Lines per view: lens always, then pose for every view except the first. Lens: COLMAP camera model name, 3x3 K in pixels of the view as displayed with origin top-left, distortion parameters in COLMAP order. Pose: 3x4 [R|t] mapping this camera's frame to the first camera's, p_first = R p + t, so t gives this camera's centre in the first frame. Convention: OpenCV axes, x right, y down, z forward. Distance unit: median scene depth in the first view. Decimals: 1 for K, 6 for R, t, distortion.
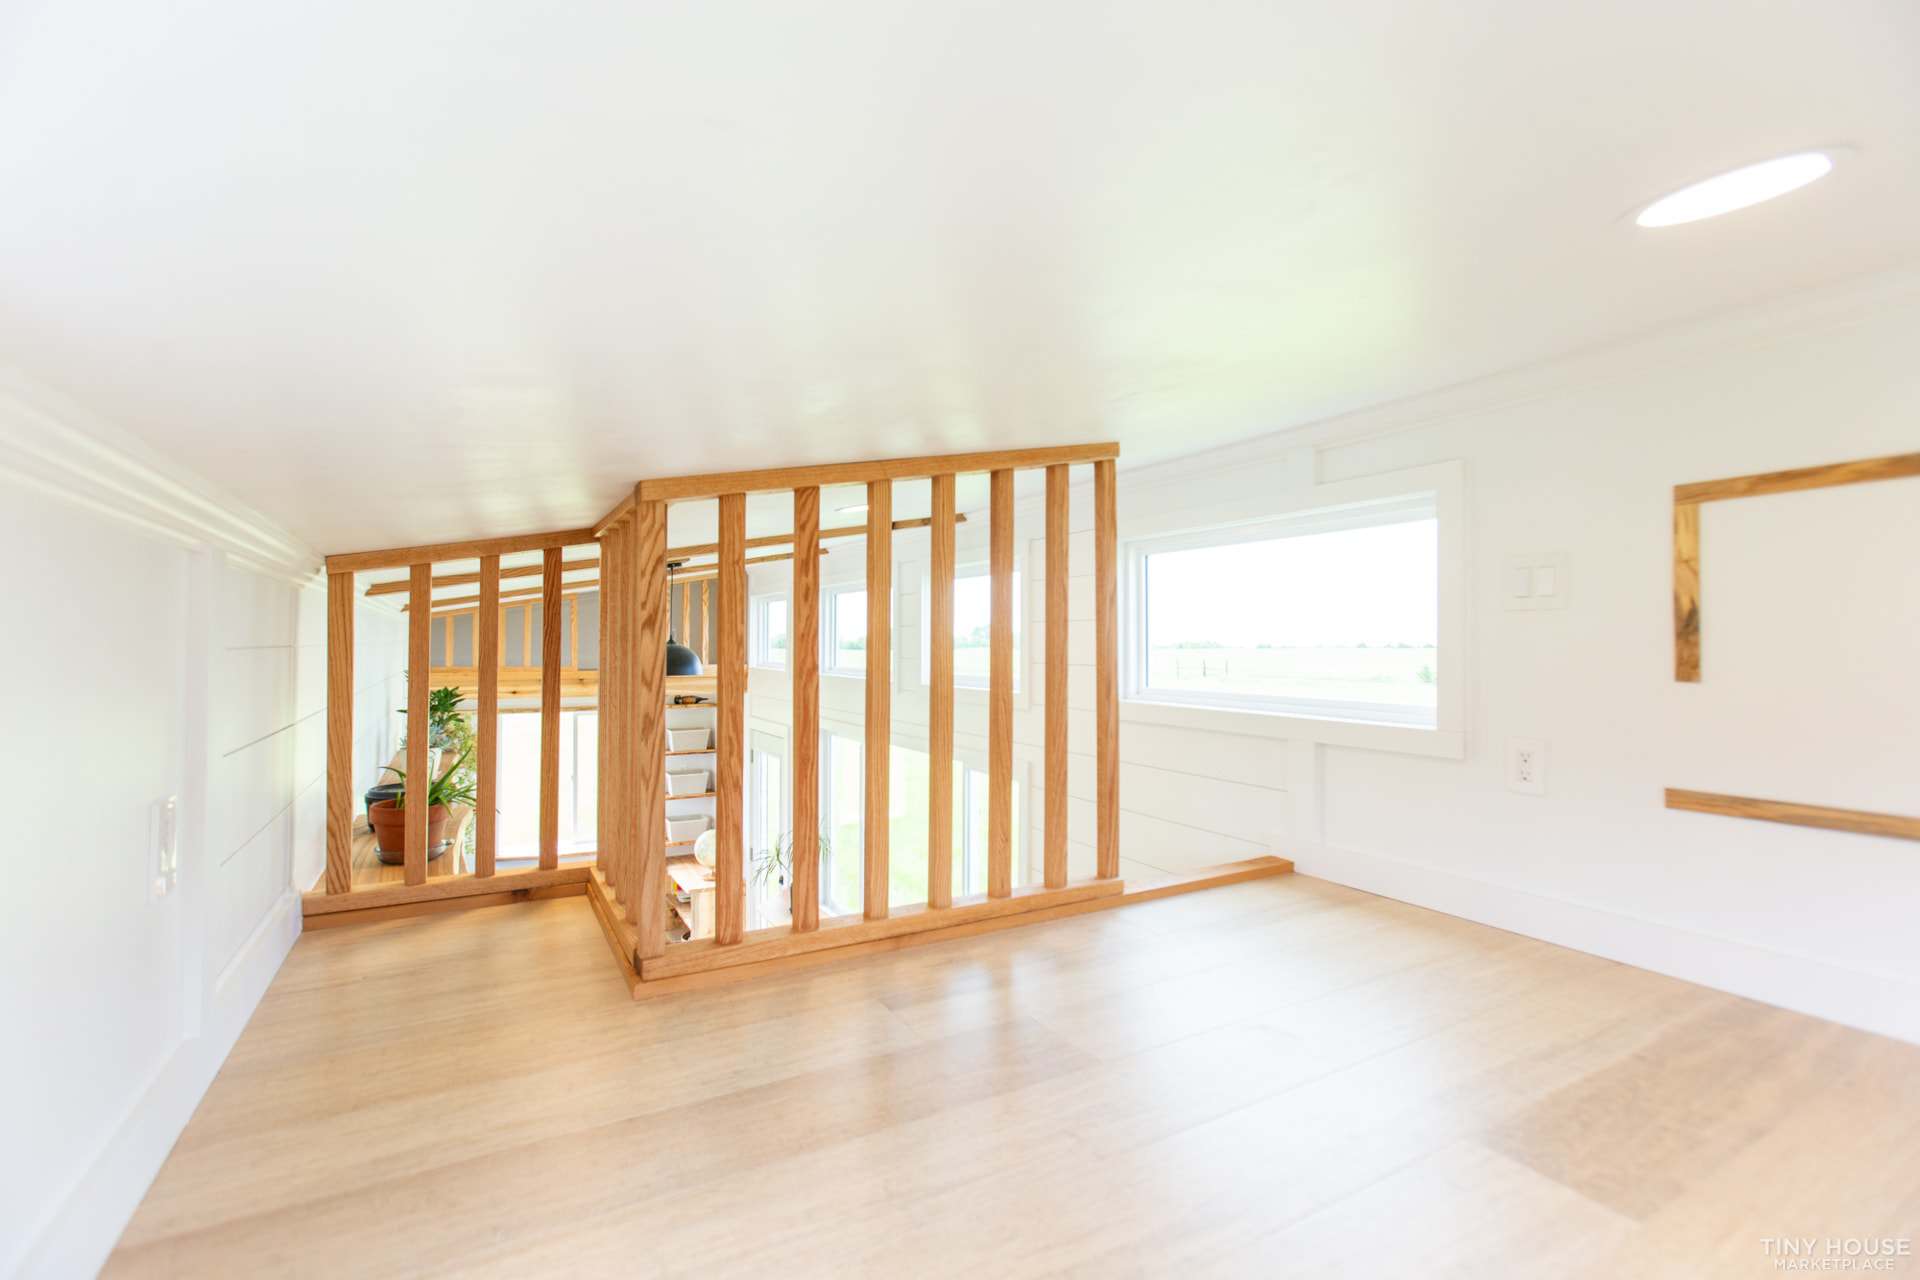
lens RADIAL K [[872.6, 0, 960.0], [0, 872.6, 640.0], [0, 0, 1]] dist [-0.002647, -0.000267]
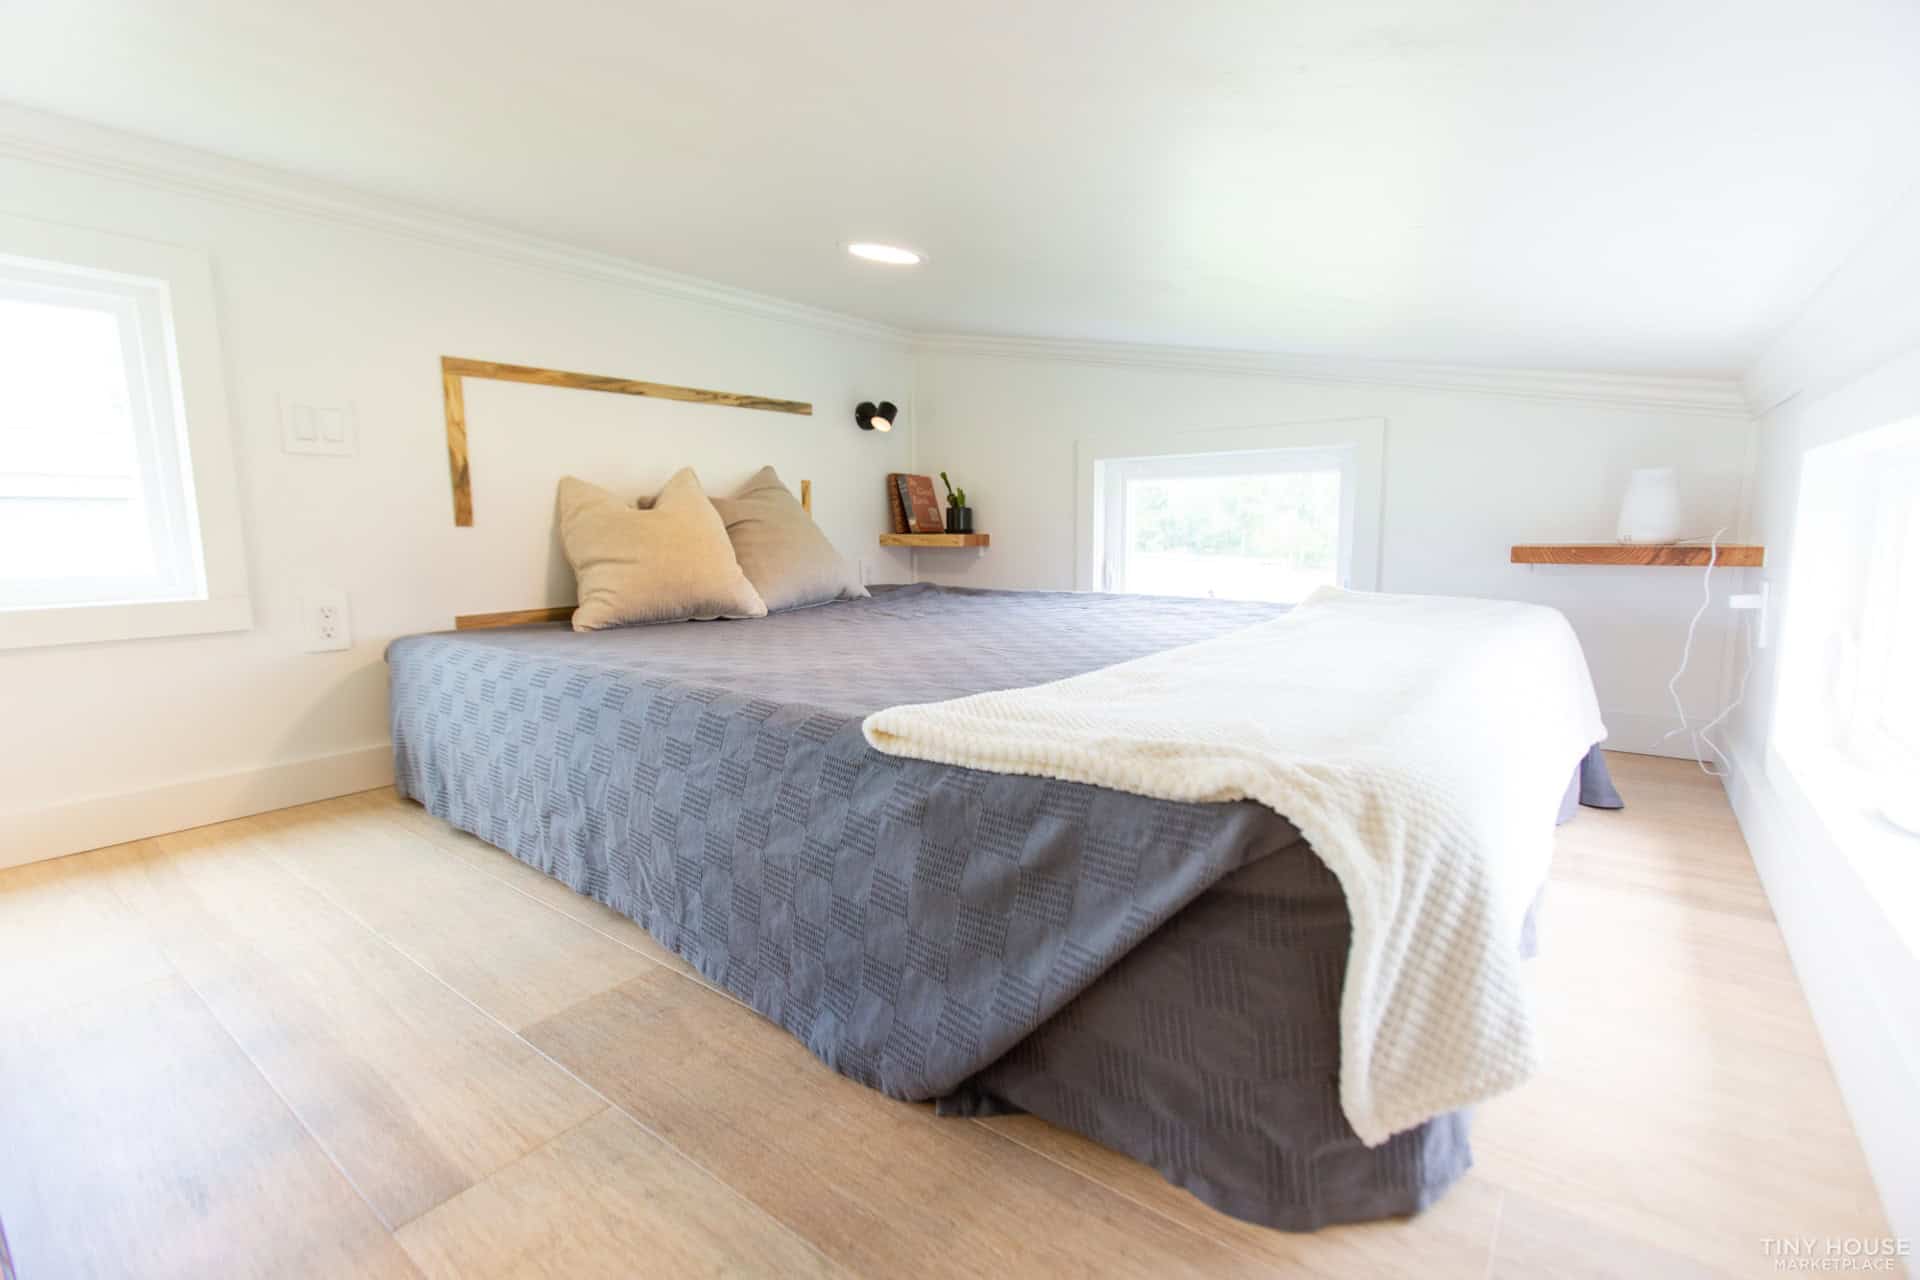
lens RADIAL K [[872.6, 0, 960.0], [0, 872.6, 640.0], [0, 0, 1]] dist [-0.002647, -0.000267]
pose [[-0.391019, -0.132921, 0.910734, -0.558884], [-0.005527, 0.989838, 0.142093, 0.028892], [-0.920366, 0.050528, -0.387780, 0.842926]]
